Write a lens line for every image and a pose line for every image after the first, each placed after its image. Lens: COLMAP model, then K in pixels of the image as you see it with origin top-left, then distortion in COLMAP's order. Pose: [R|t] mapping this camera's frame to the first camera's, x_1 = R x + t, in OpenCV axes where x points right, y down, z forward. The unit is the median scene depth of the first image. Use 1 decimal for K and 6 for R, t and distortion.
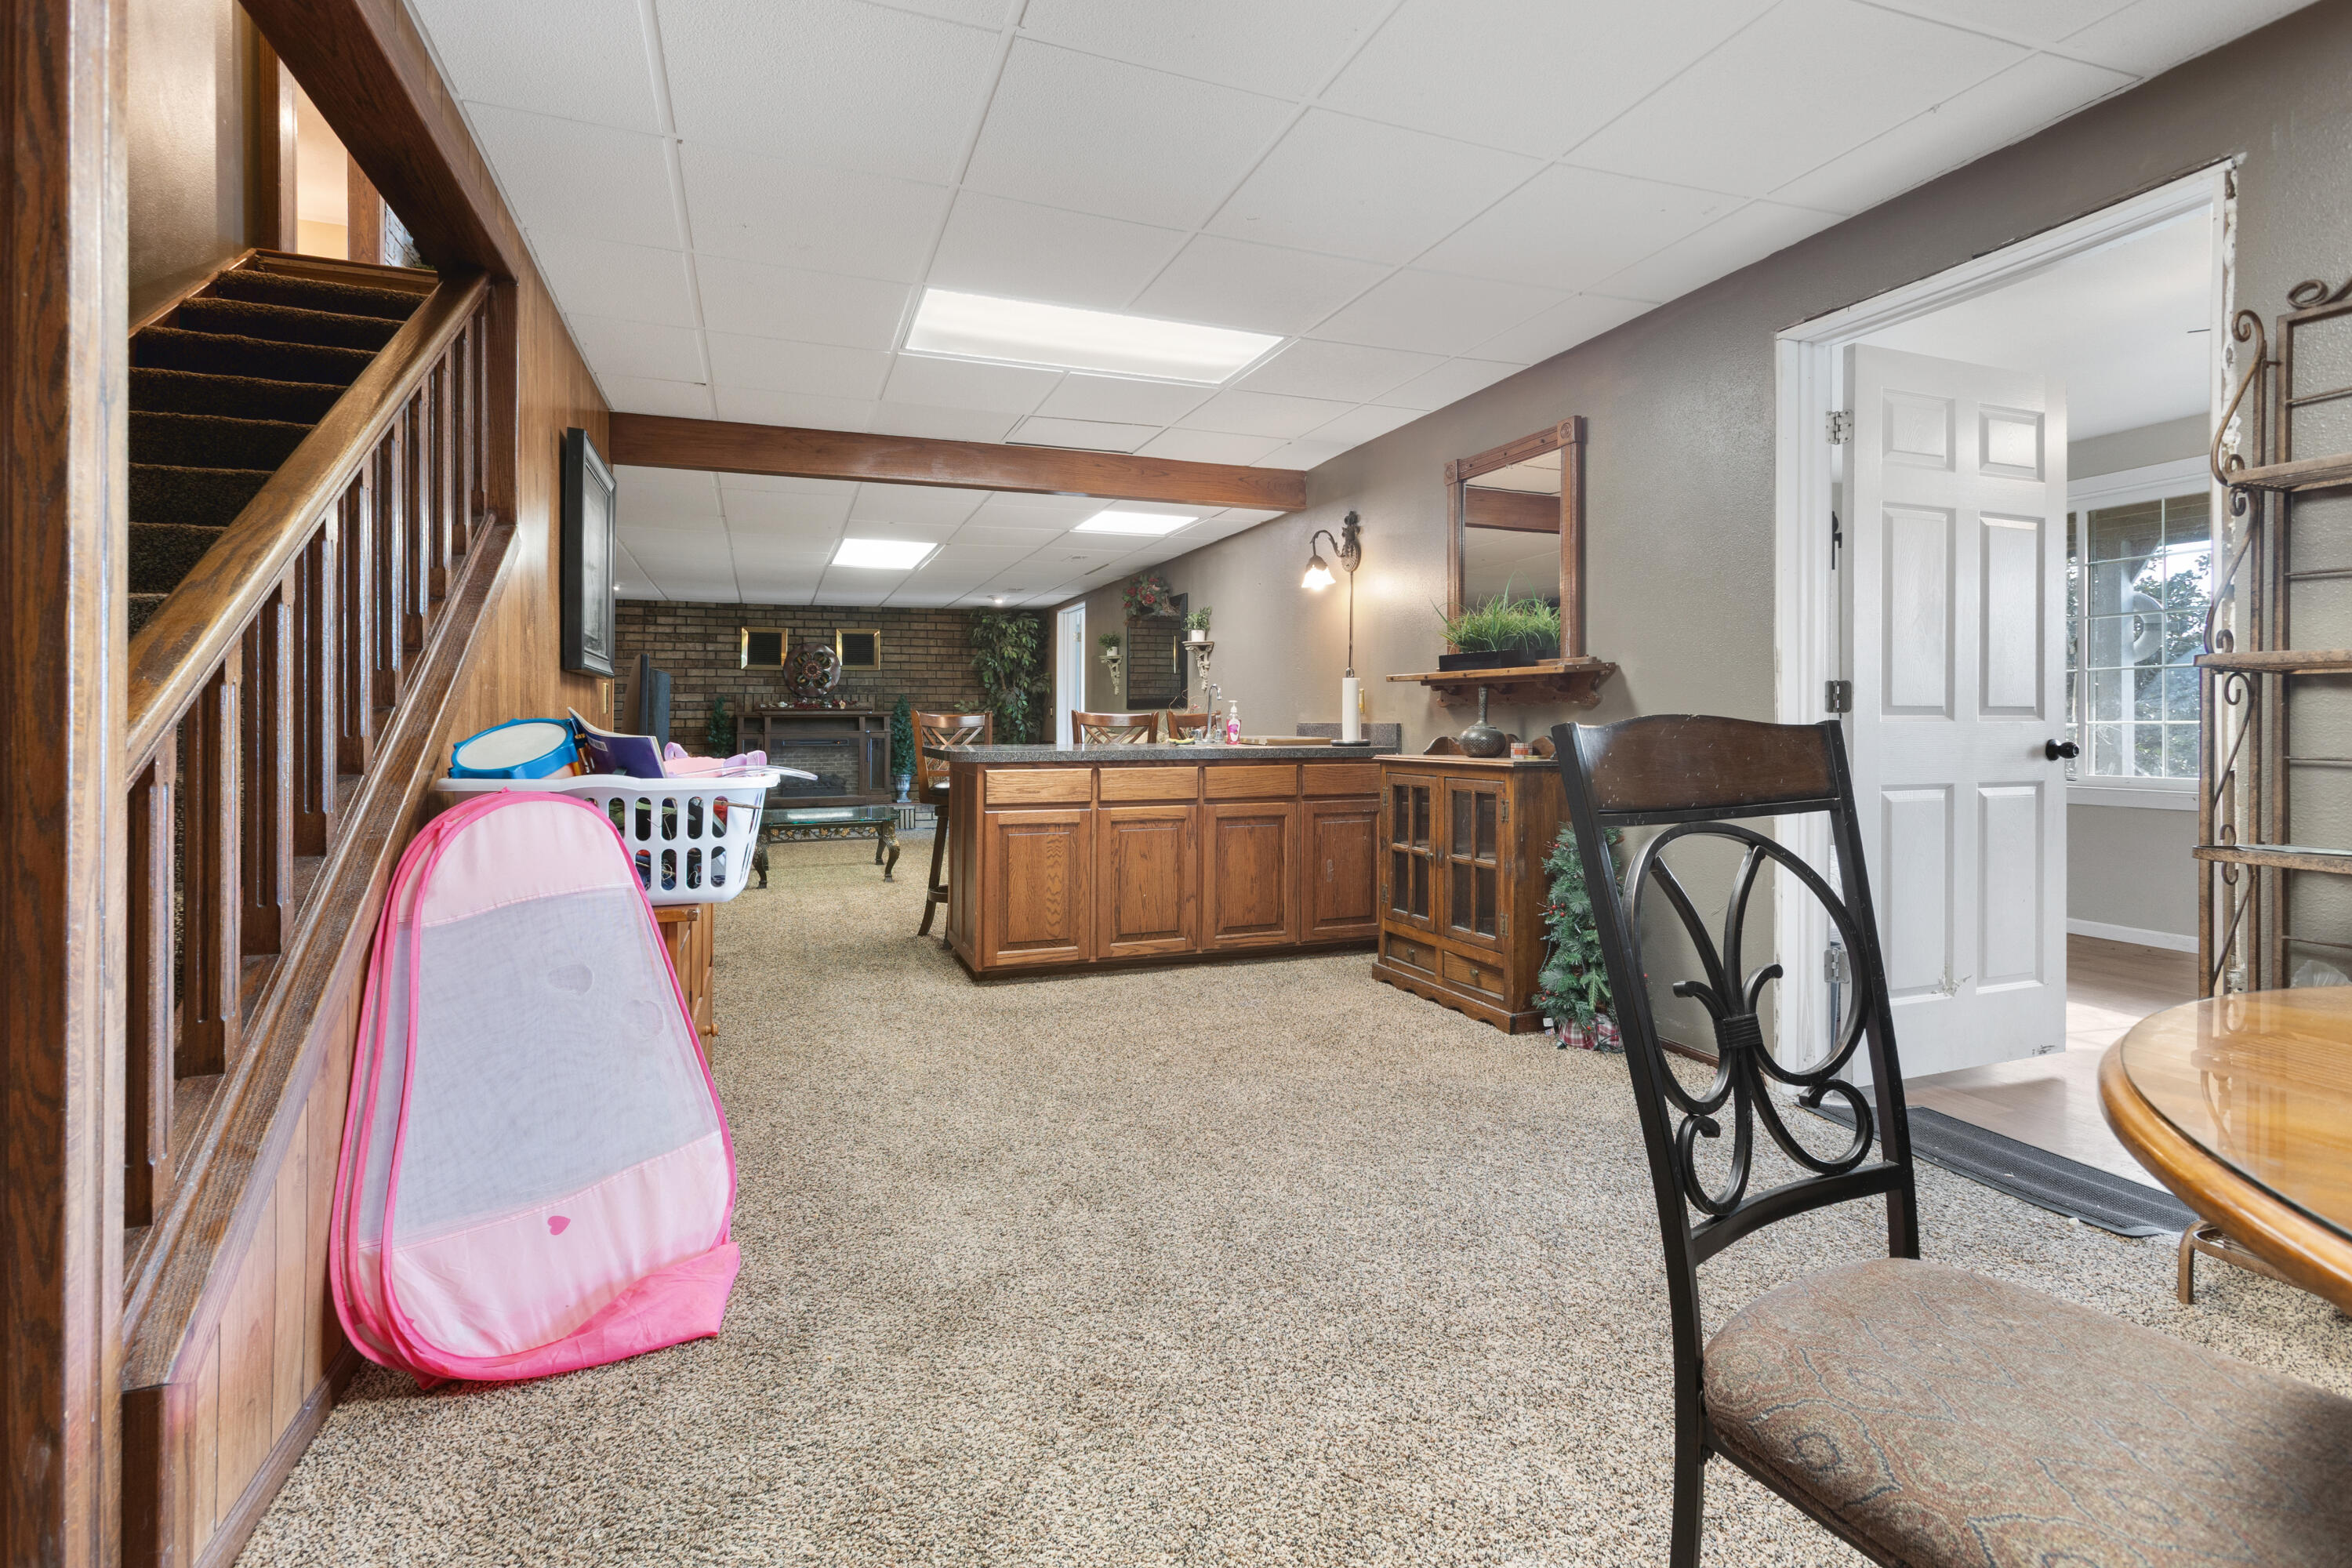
lens RADIAL K [[1109.6, 0, 1158.6], [0, 1109.6, 707.7], [0, 0, 1]] dist [-0.003752, 0.011225]
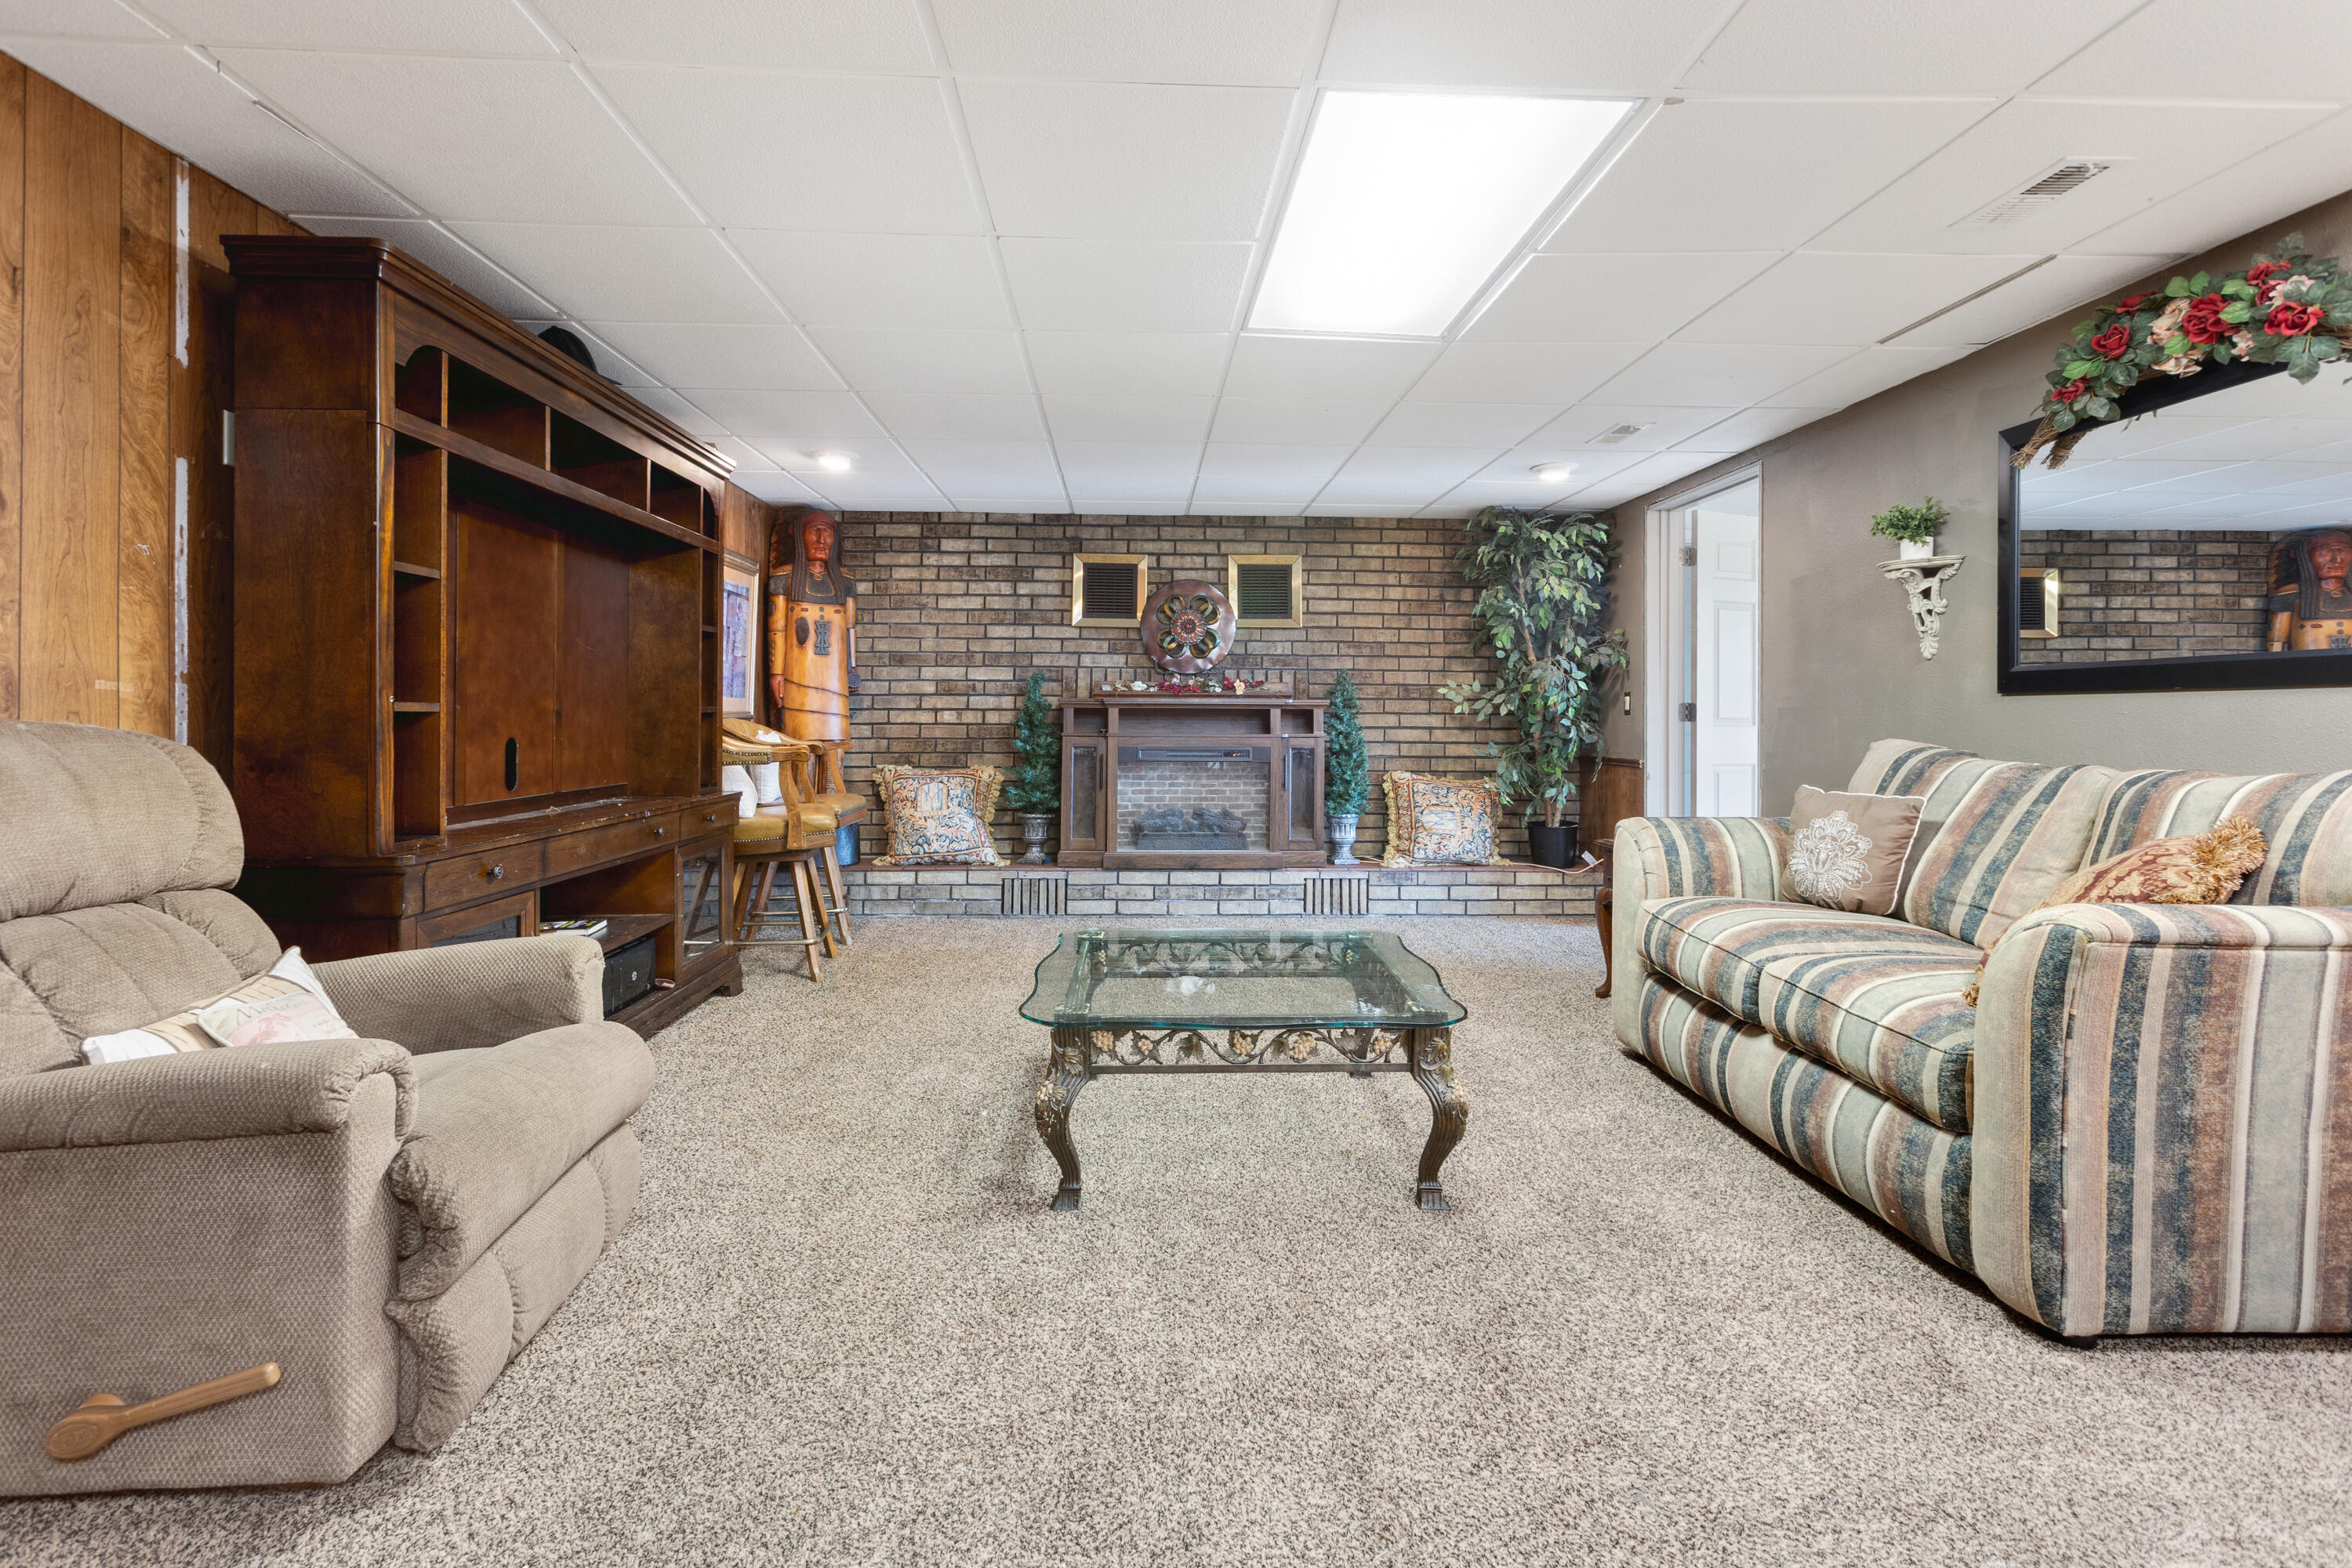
lens RADIAL K [[1109.6, 0, 1170.9], [0, 1109.6, 701.2], [0, 0, 1]] dist [-0.003752, 0.011225]
pose [[0.953820, 0.004058, -0.300352, -0.150306], [-0.005548, 0.999976, -0.004109, 0.006893], [0.300328, 0.005585, 0.953820, 0.455607]]
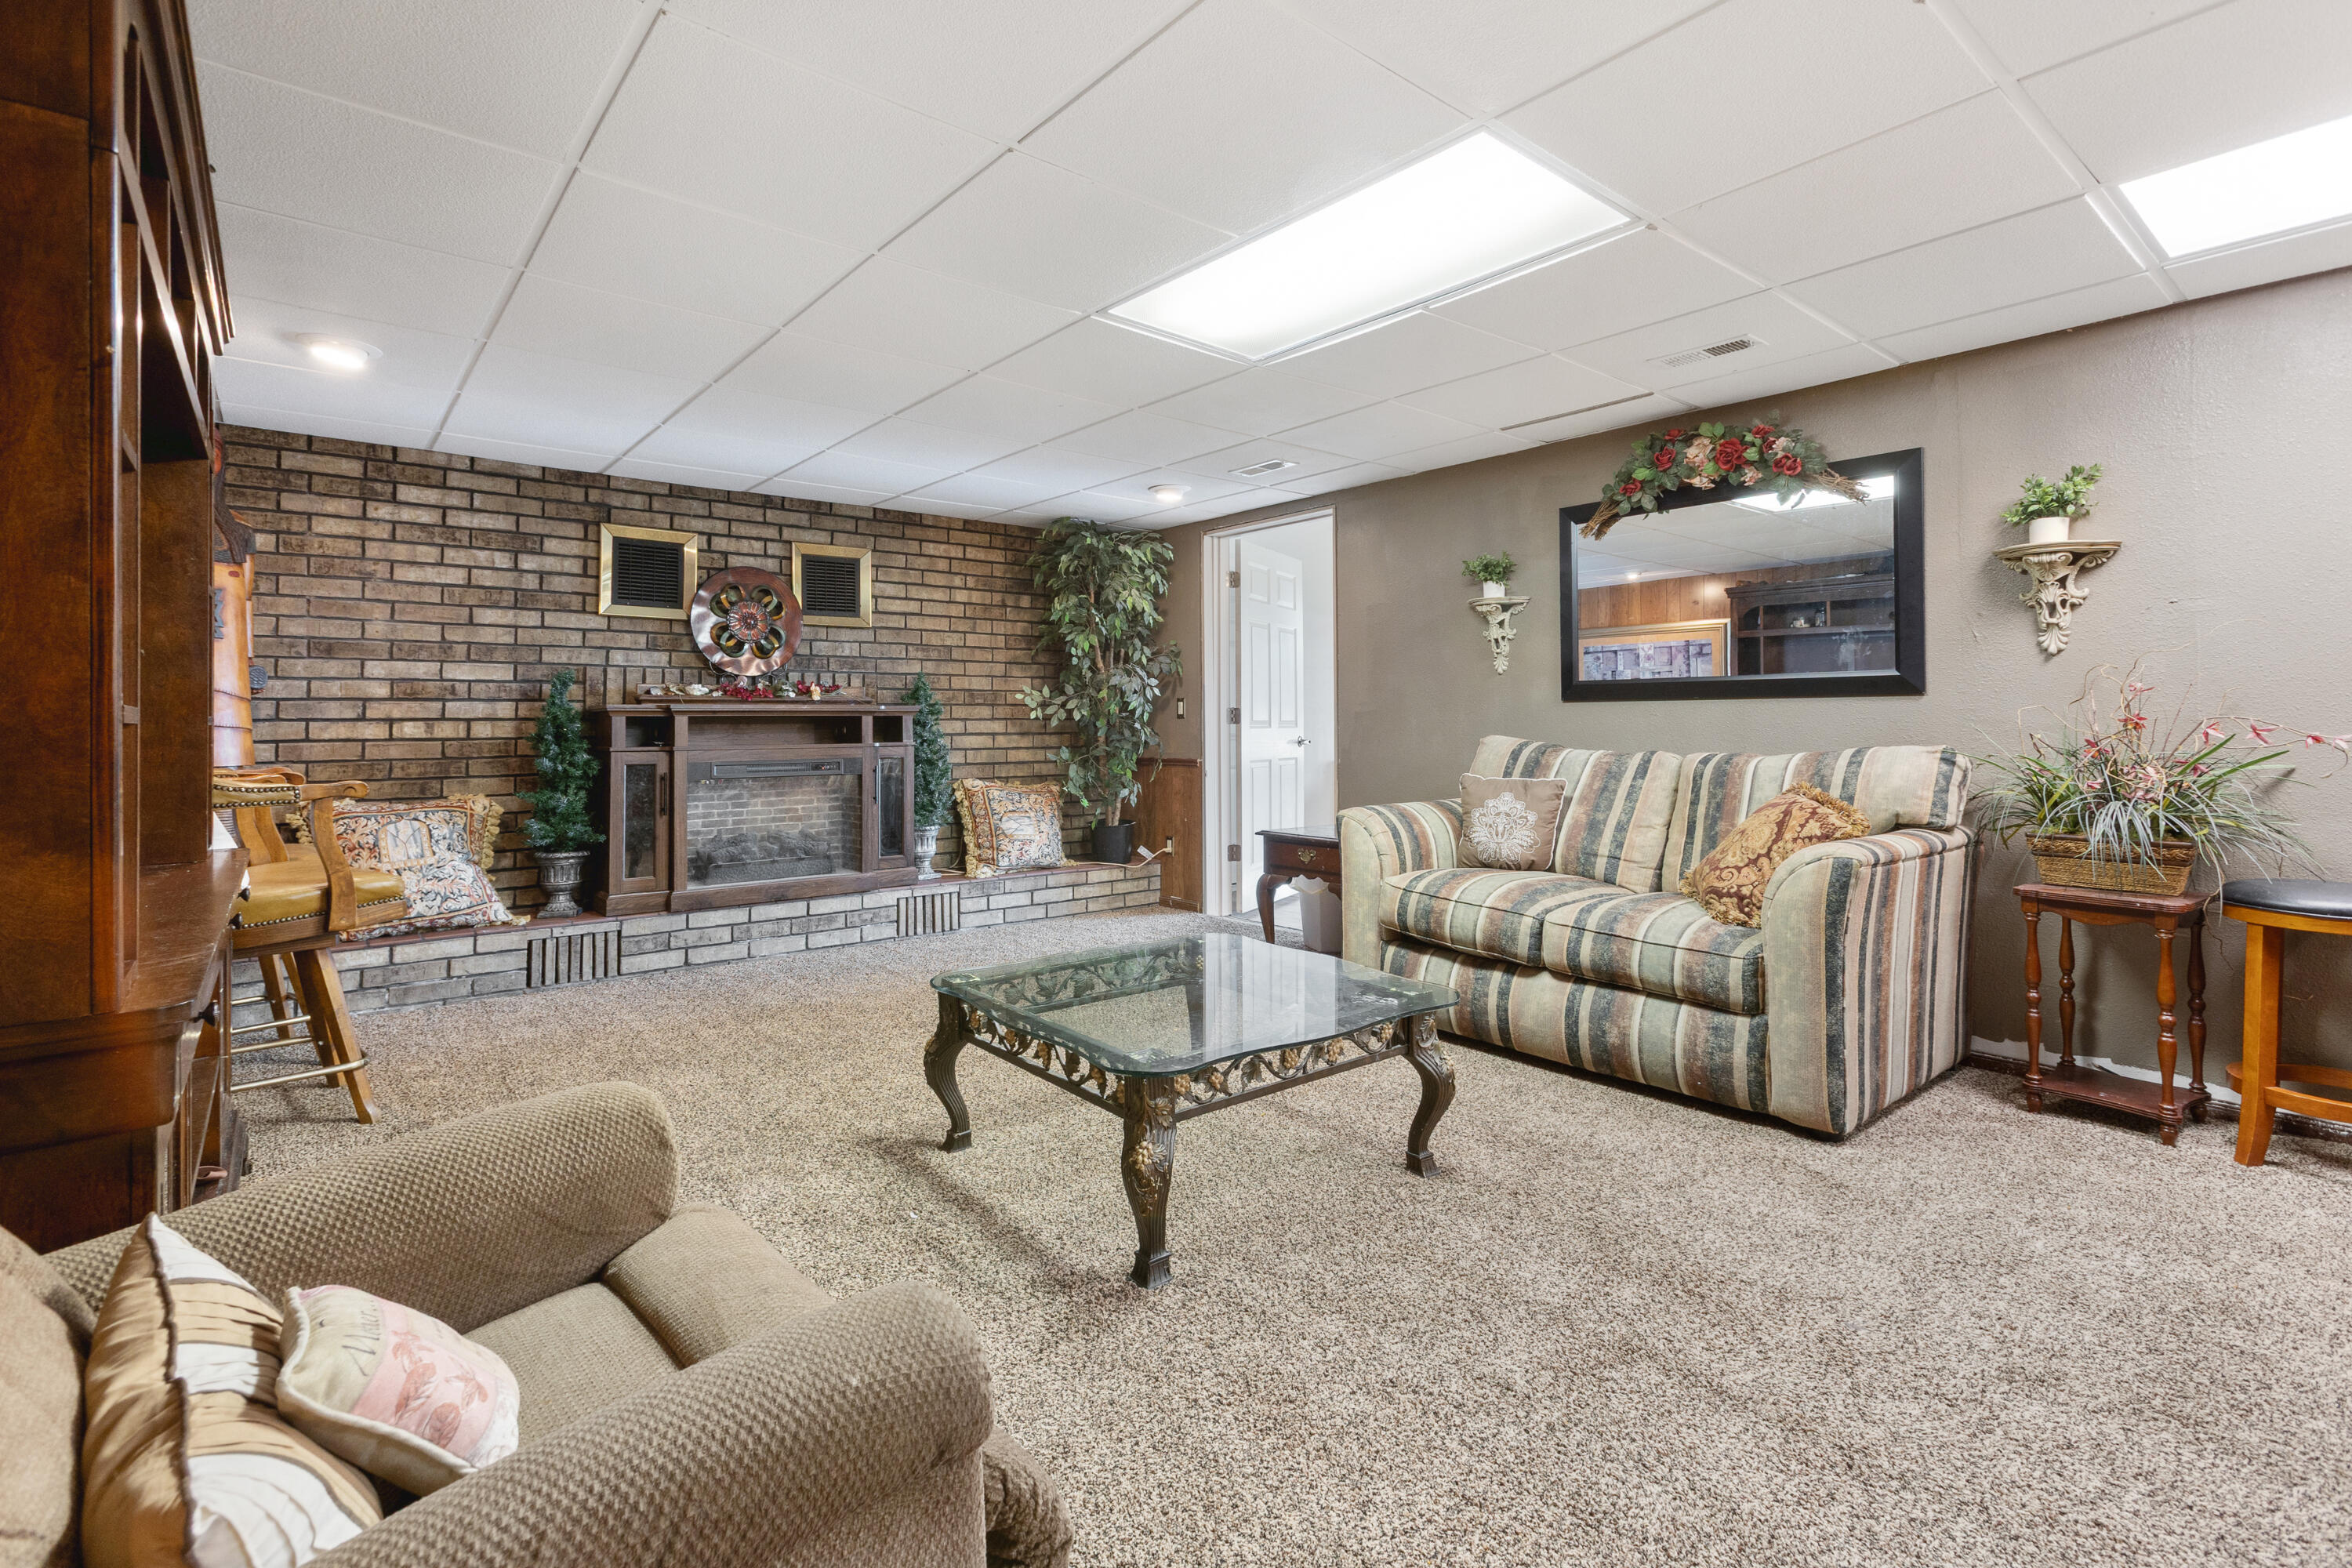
lens RADIAL K [[1109.6, 0, 1194.4], [0, 1109.6, 693.2], [0, 0, 1]] dist [-0.003752, 0.011225]
pose [[0.938883, 0.006424, 0.344176, -0.300222], [-0.000194, 0.999836, -0.018132, 0.007057], [-0.344236, 0.016957, 0.938730, 0.473586]]
